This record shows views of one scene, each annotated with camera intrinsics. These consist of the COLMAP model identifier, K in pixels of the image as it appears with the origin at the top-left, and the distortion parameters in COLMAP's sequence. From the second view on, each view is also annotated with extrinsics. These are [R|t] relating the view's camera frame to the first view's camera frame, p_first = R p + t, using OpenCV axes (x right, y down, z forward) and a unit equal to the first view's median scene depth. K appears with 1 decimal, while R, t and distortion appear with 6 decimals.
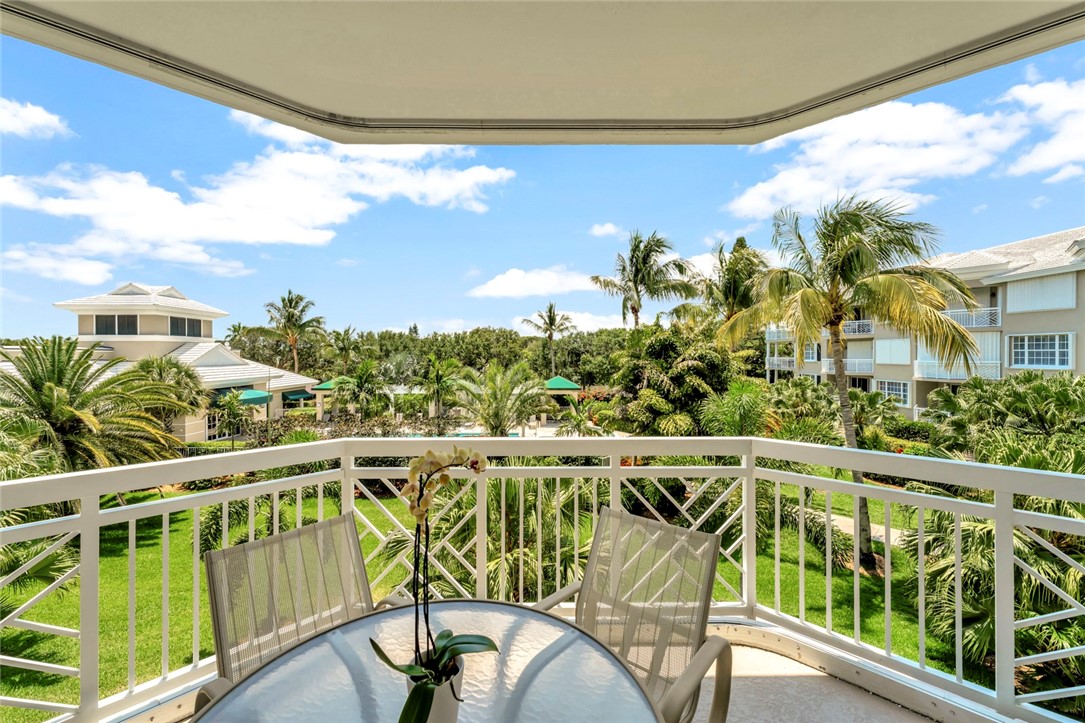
lens RADIAL K [[432.2, 0, 545.1], [0, 432.2, 357.1], [0, 0, 1]] dist [0.000552, 0.000417]
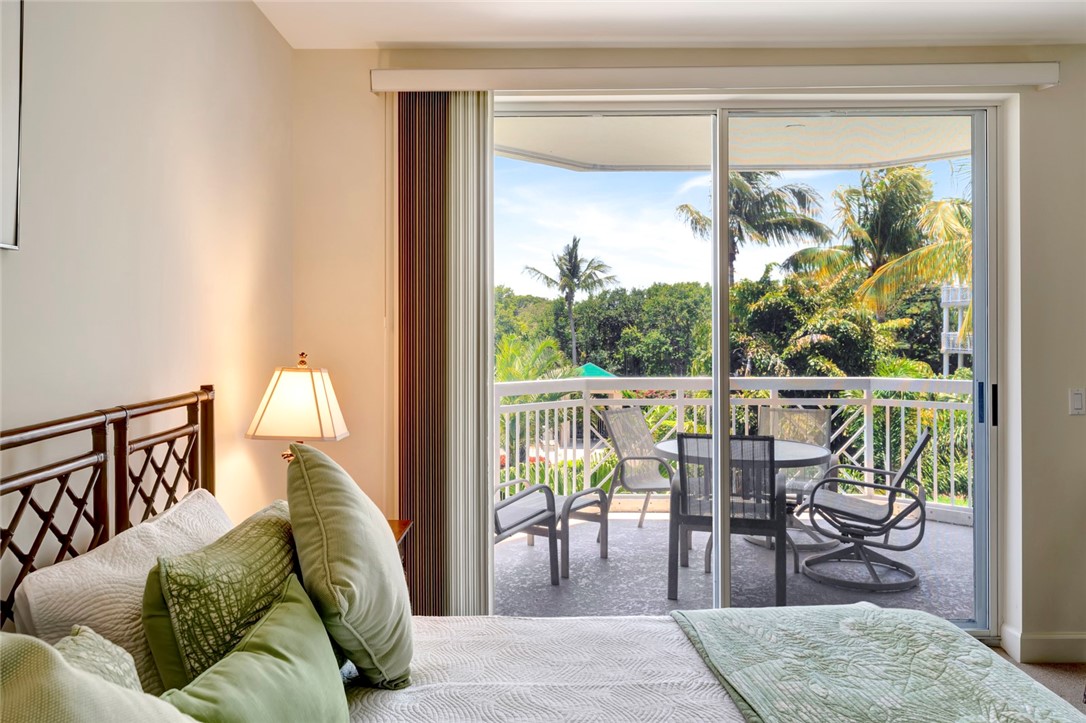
lens RADIAL K [[789.0, 0, 543.0], [0, 789.0, 361.5], [0, 0, 1]] dist [0.006896, 0.001282]
pose [[0.999999, -0.001594, -0.000244, -0.077687], [0.001602, 0.999366, 0.035572, 0.004473], [0.000188, -0.035573, 0.999367, -0.205424]]
